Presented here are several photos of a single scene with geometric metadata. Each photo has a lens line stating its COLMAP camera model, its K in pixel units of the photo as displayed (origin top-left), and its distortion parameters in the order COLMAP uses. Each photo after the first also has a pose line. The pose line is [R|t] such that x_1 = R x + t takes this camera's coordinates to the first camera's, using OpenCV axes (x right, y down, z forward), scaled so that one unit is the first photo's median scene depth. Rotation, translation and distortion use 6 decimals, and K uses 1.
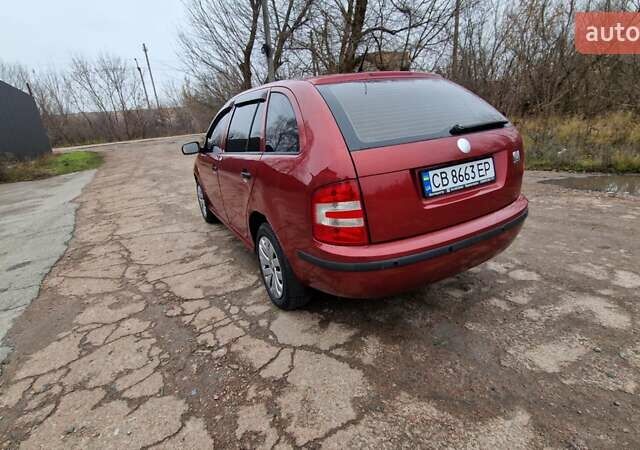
lens RADIAL K [[323.0, 0, 323.9], [0, 323.0, 226.4], [0, 0, 1]] dist [0.000386, -0.000940]
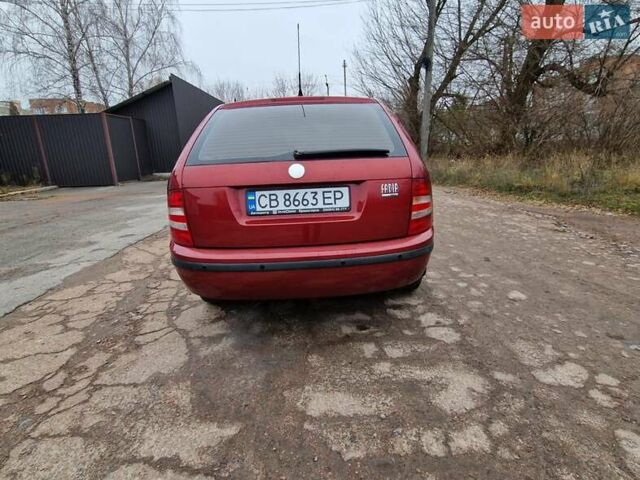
lens RADIAL K [[352.8, 0, 338.1], [0, 352.8, 241.2], [0, 0, 1]] dist [0.000061, -0.000508]
pose [[0.891463, 0.167492, -0.421000, 0.985786], [-0.180023, 0.983610, 0.010128, -0.062934], [0.415796, 0.066761, 0.907004, 0.057947]]
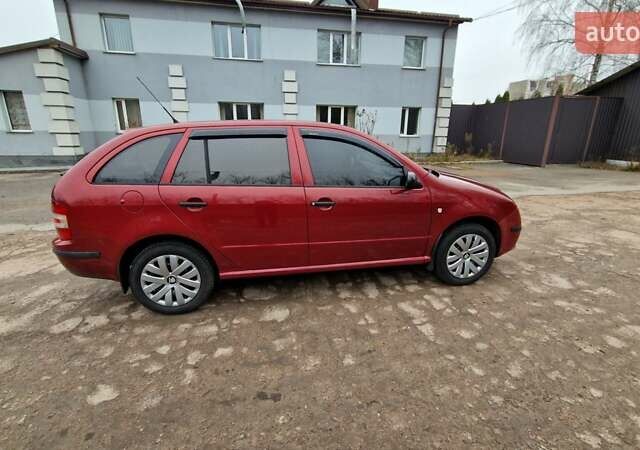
lens RADIAL K [[323.0, 0, 323.9], [0, 323.0, 226.4], [0, 0, 1]] dist [0.000386, -0.000940]
pose [[-0.310608, 0.349330, -0.884020, 1.592299], [-0.270367, 0.859138, 0.434493, -1.080512], [0.911276, 0.373967, -0.172408, 2.470218]]
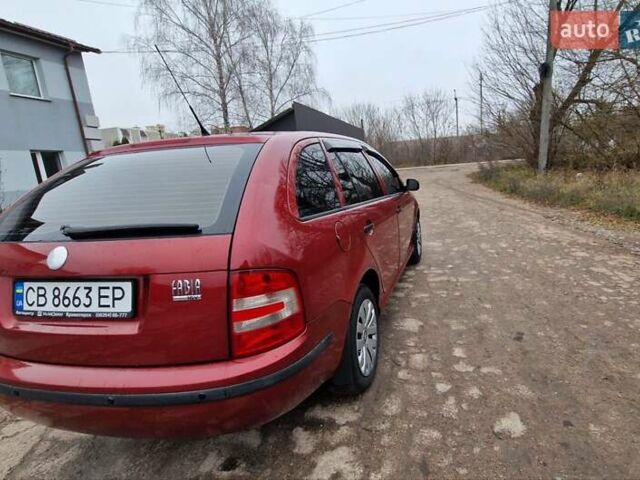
lens RADIAL K [[342.1, 0, 387.7], [0, 342.1, 240.1], [0, 0, 1]] dist [0.001471, -0.000709]
pose [[0.757844, 0.174664, -0.628622, 1.329581], [-0.203422, 0.978727, 0.026703, -0.420512], [0.619913, 0.107639, 0.777253, 0.808963]]
